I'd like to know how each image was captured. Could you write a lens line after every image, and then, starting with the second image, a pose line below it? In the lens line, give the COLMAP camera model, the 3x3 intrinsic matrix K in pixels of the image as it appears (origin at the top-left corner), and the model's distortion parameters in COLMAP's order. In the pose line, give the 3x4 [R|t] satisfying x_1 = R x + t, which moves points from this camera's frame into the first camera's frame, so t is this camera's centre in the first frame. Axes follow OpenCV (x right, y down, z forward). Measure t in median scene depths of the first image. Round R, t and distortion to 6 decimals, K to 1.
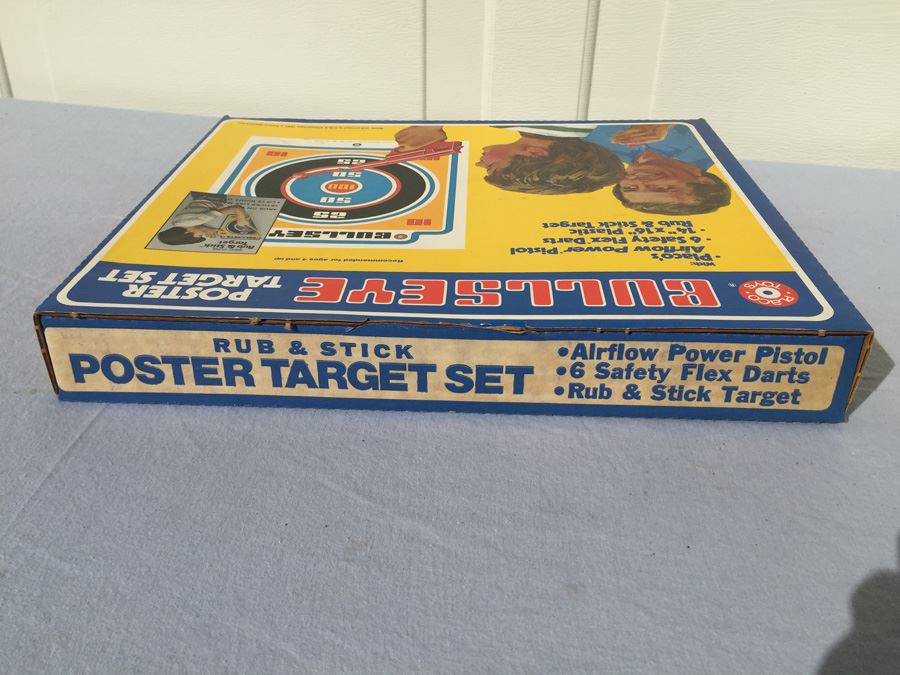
lens RADIAL K [[784.1, 0, 436.6], [0, 784.1, 337.7], [0, 0, 1]] dist [0.056903, -0.001247]
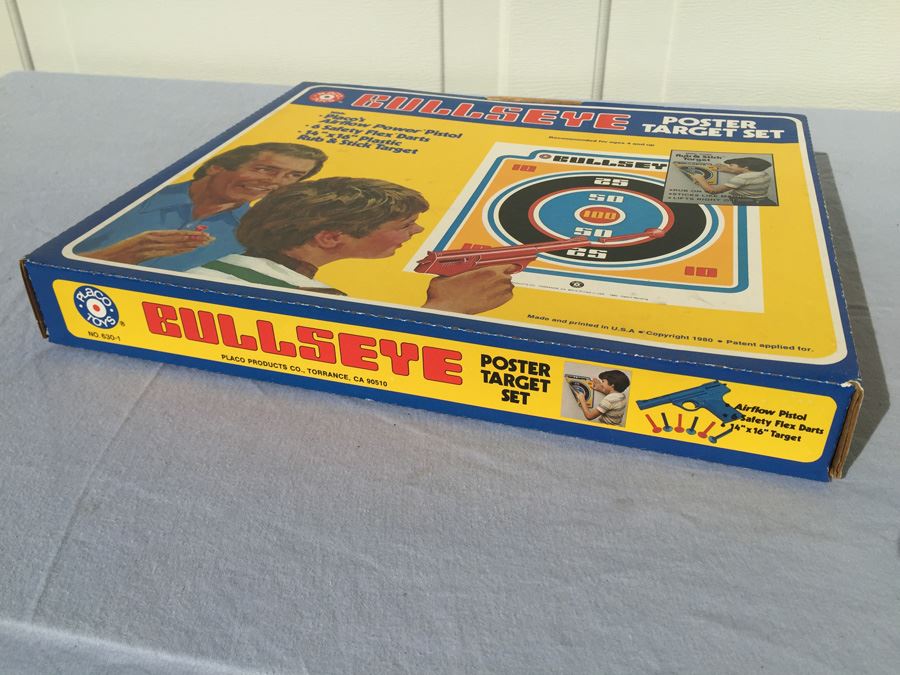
lens RADIAL K [[788.4, 0, 450.0], [0, 788.4, 337.5], [0, 0, 1]] dist [0.081342, -0.146787]
pose [[-0.969619, -0.115934, 0.215401, -0.185548], [0.147684, 0.424532, 0.893287, -1.039466], [-0.195007, 0.897960, -0.394513, 1.686830]]
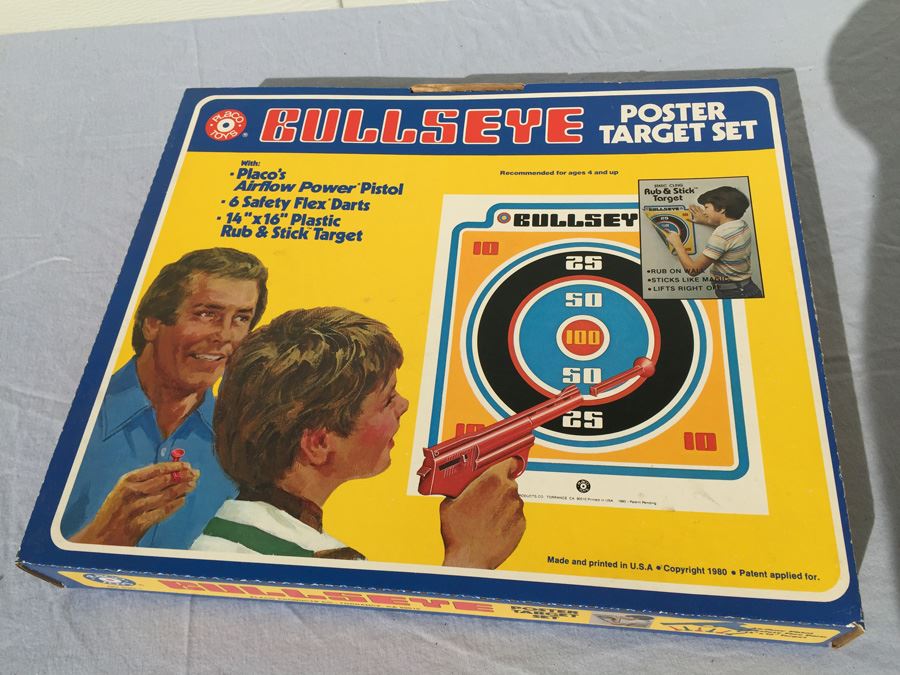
lens RADIAL K [[788.4, 0, 450.0], [0, 788.4, 337.5], [0, 0, 1]] dist [0.081342, -0.146787]
pose [[-0.993639, 0.015138, 0.111590, -0.087160], [0.111102, -0.029933, 0.993358, -1.142965], [0.018378, 0.999437, 0.028061, 1.111708]]
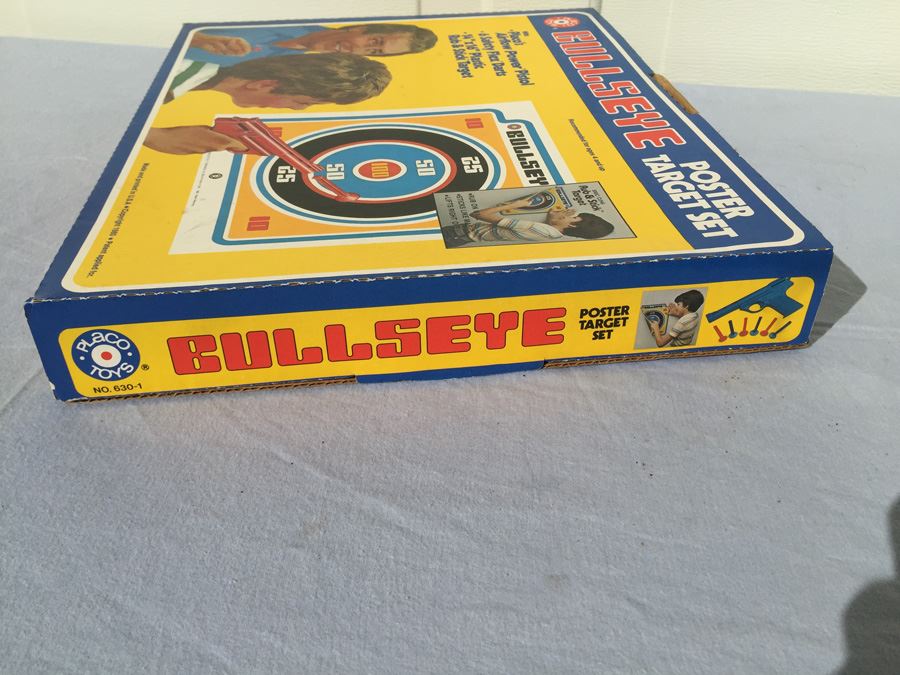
lens RADIAL K [[788.4, 0, 450.0], [0, 788.4, 337.5], [0, 0, 1]] dist [0.081342, -0.146787]
pose [[-0.162985, -0.584186, 0.795087, -0.972275], [0.526447, 0.630064, 0.570853, -0.568493], [-0.834440, 0.511612, 0.204851, 0.987638]]
